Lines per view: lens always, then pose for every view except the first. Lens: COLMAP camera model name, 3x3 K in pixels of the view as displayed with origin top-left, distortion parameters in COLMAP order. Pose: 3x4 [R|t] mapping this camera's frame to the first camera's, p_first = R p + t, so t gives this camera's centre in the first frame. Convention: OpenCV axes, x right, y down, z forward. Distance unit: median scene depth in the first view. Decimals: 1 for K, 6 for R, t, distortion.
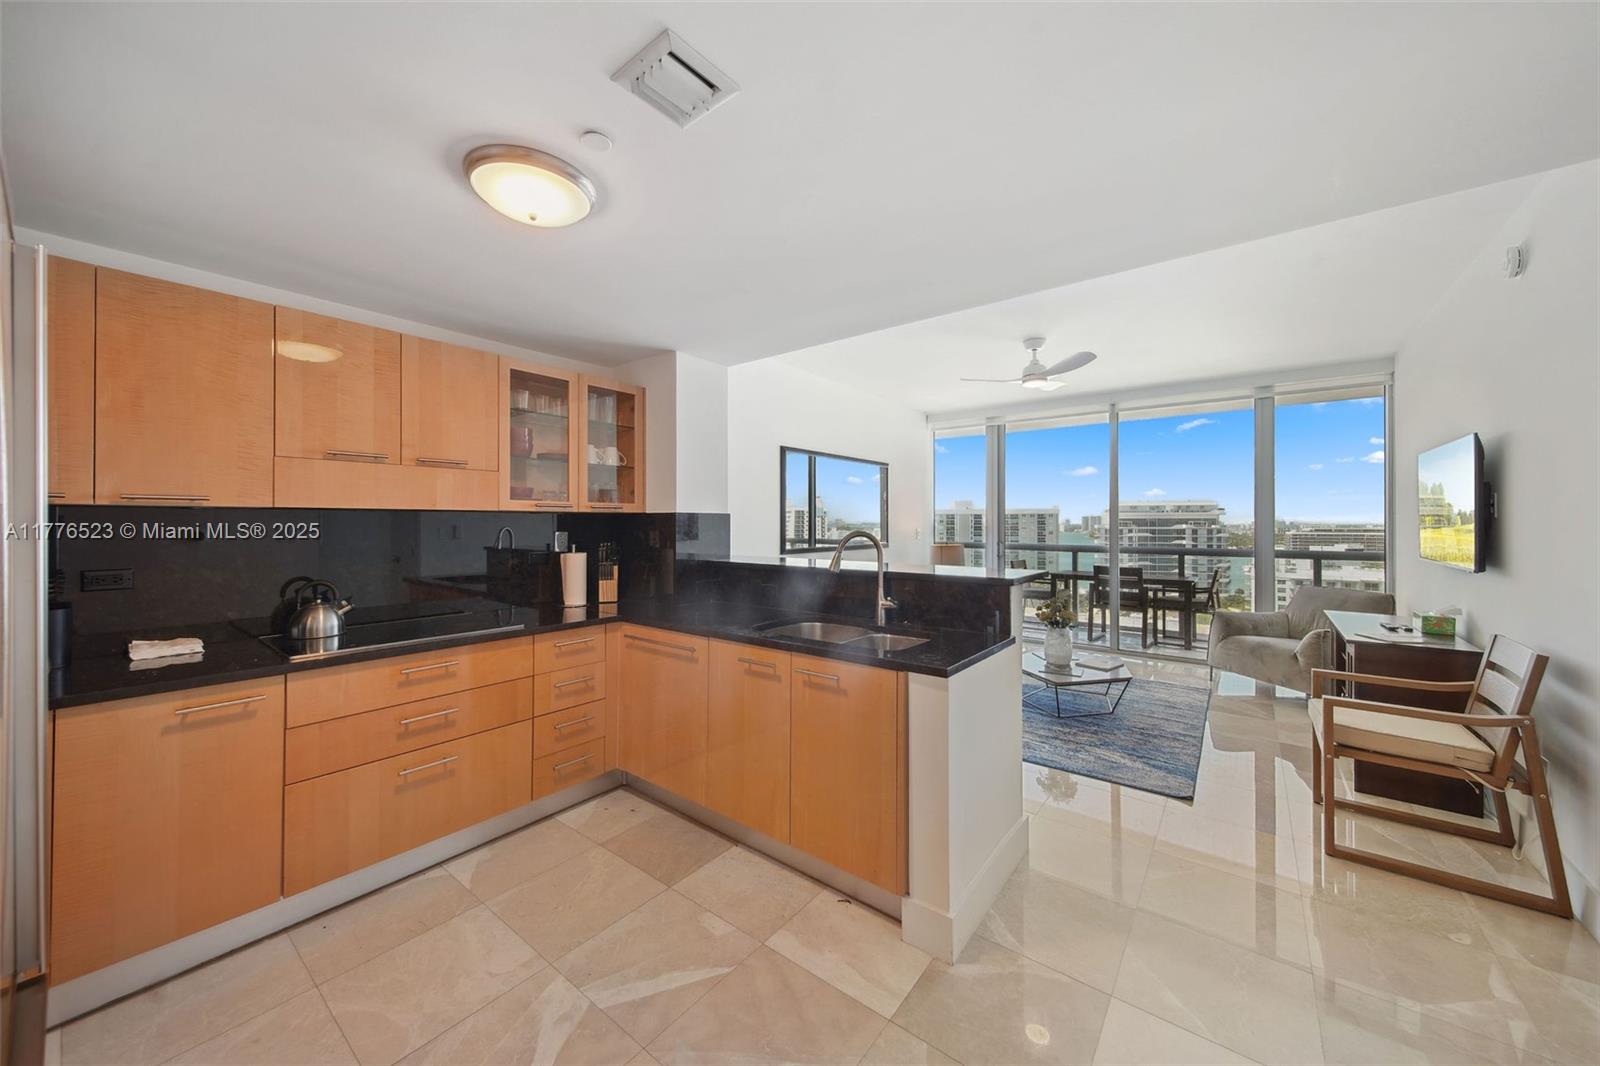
lens RADIAL K [[561.5, 0, 801.6], [0, 561.5, 521.9], [0, 0, 1]] dist [0.007562, -0.003526]
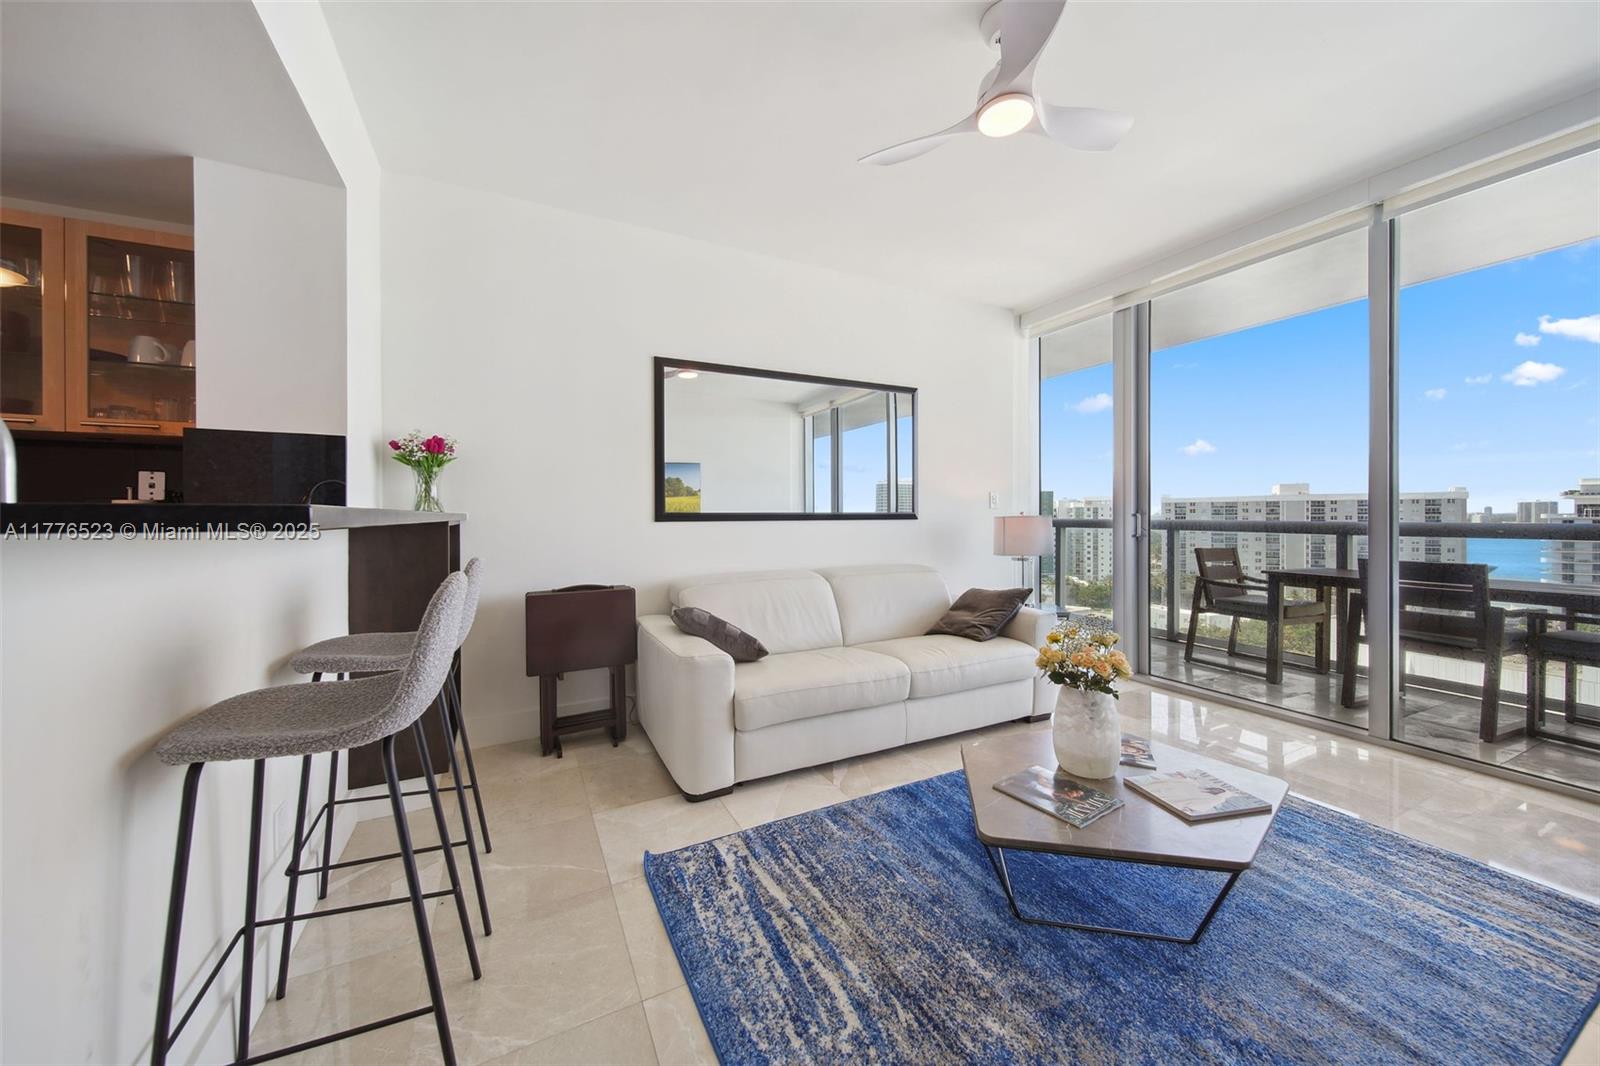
lens RADIAL K [[561.5, 0, 798.7], [0, 561.5, 516.5], [0, 0, 1]] dist [0.007562, -0.003526]
pose [[0.903284, -0.003855, -0.429026, 0.411266], [0.005829, 0.999978, 0.003288, 0.051855], [0.429003, -0.005470, 0.903286, 0.483173]]
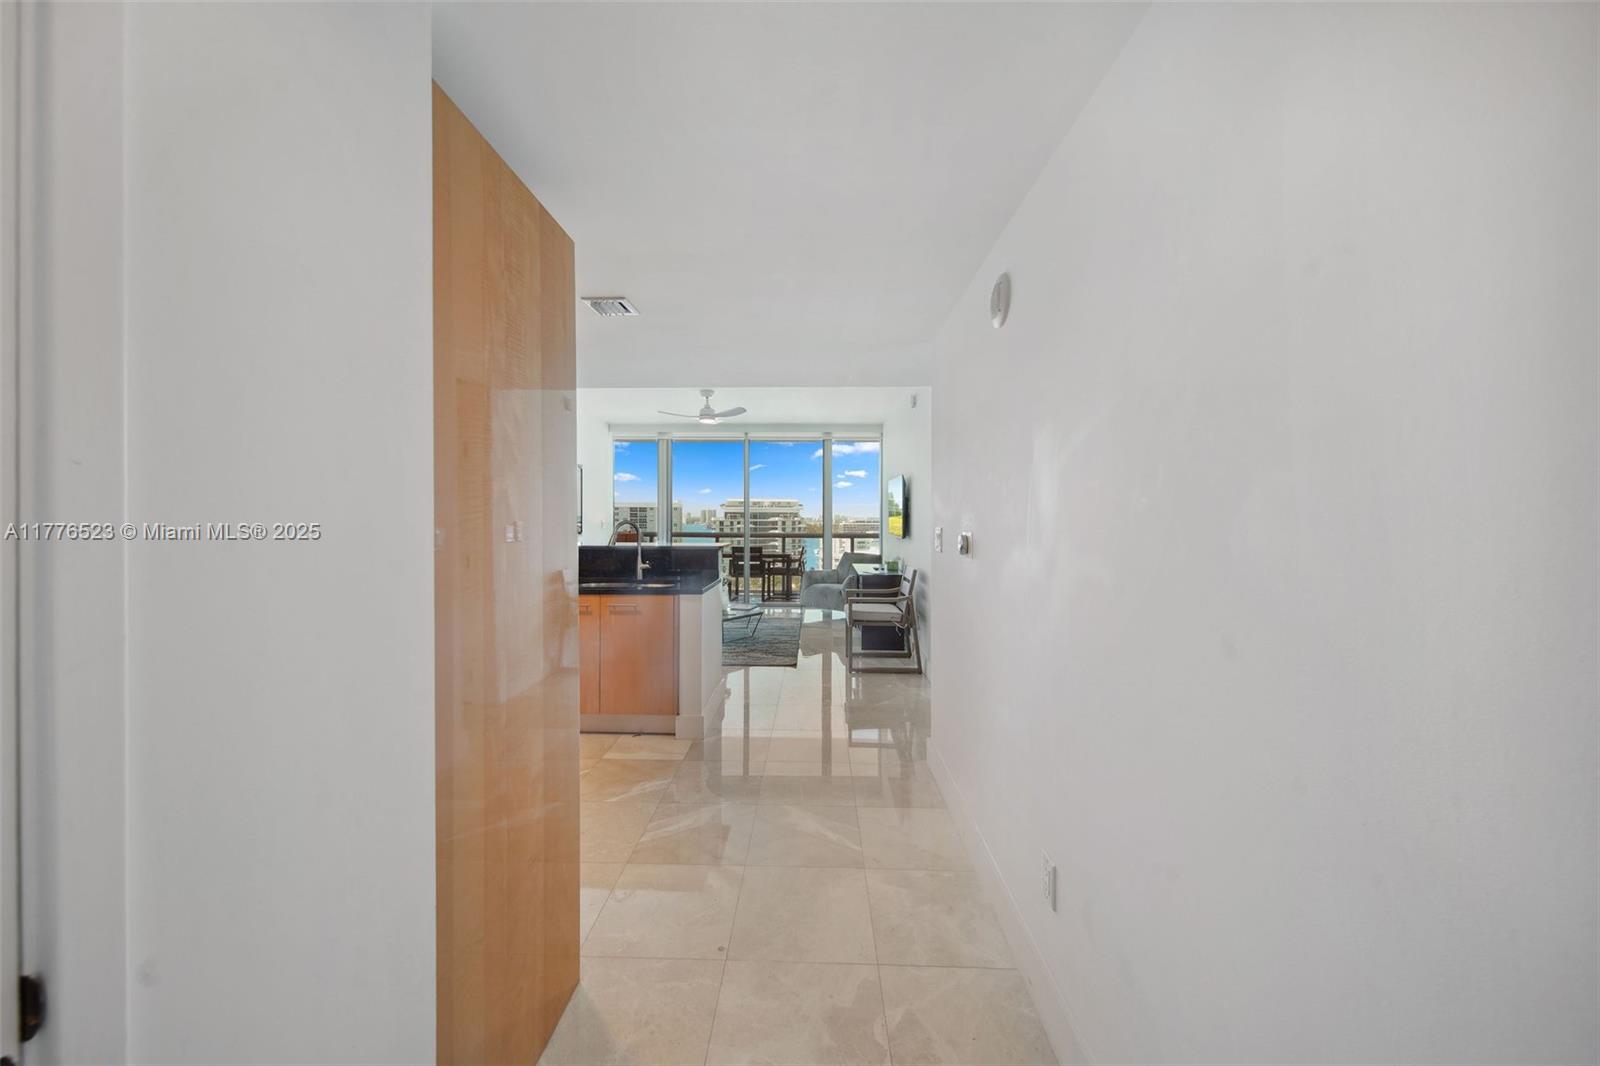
lens RADIAL K [[561.5, 0, 789.2], [0, 561.5, 528.7], [0, 0, 1]] dist [0.007562, -0.003526]
pose [[0.814214, -0.011257, 0.580456, -0.239287], [-0.003151, 0.999712, 0.023807, 0.000161], [-0.580556, -0.021213, 0.813944, -0.293197]]
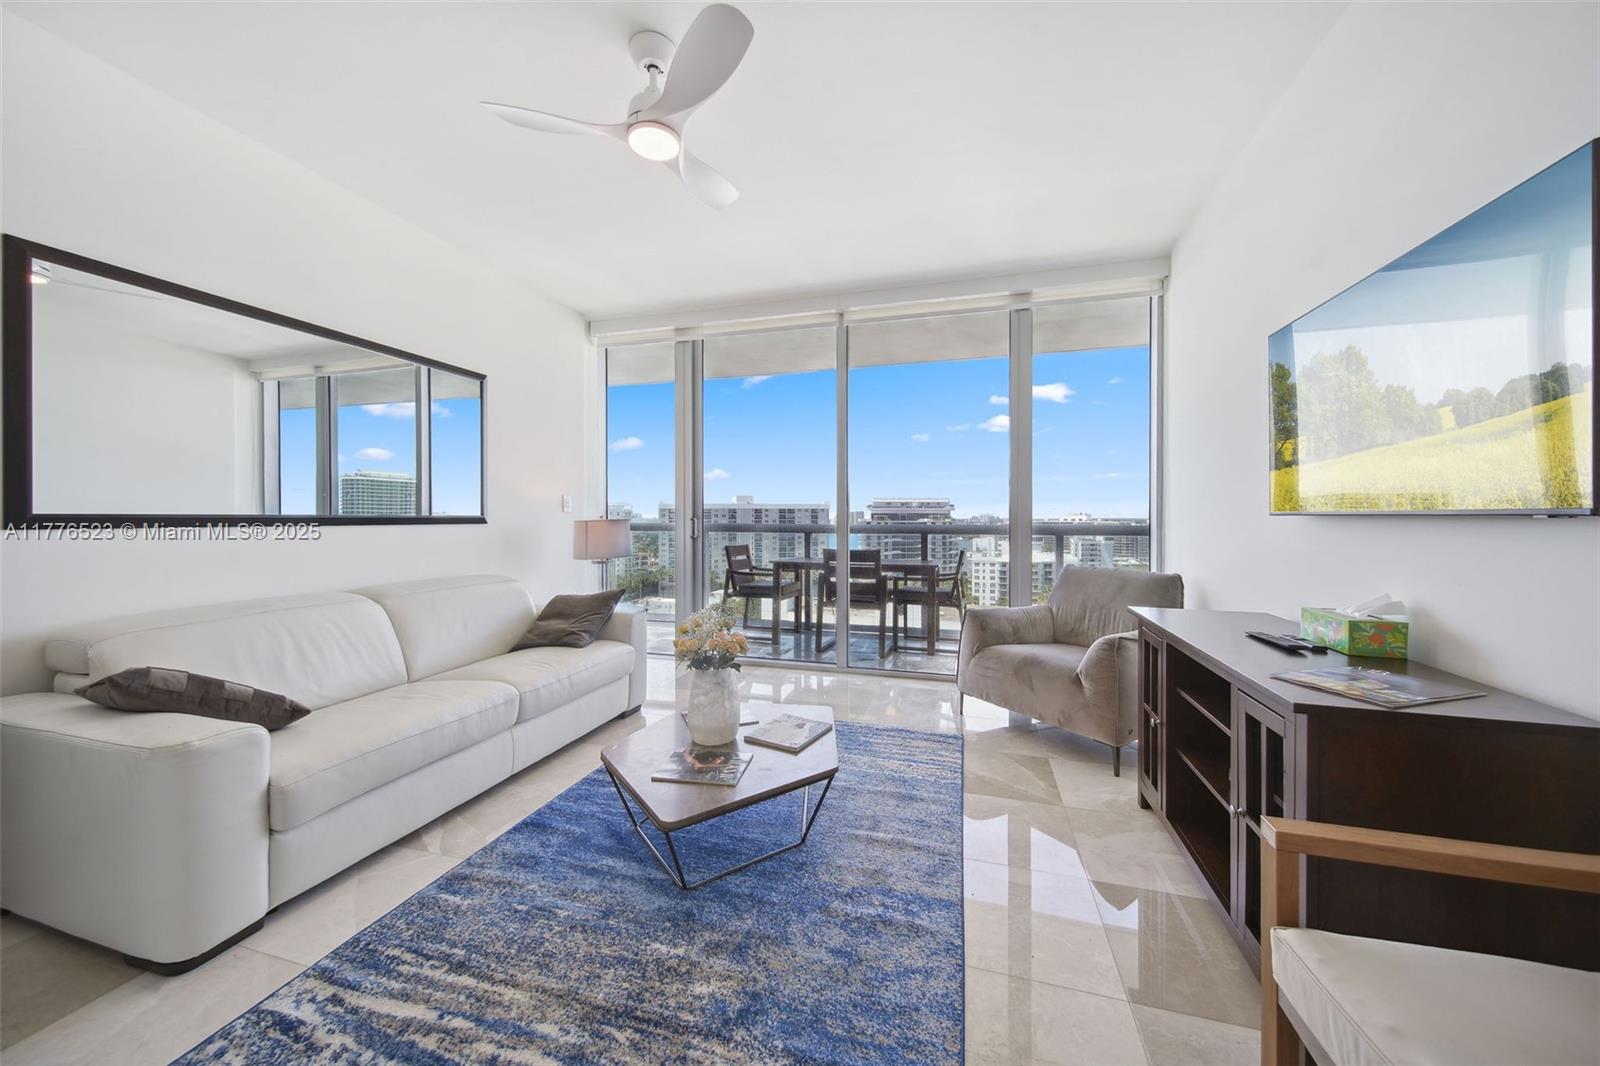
lens RADIAL K [[561.5, 0, 797.3], [0, 561.5, 518.5], [0, 0, 1]] dist [0.007562, -0.003526]
pose [[0.931880, -0.001351, 0.362764, 0.320613], [0.000323, 0.999996, 0.002894, 0.051292], [-0.362767, -0.002580, 0.931876, 0.474944]]
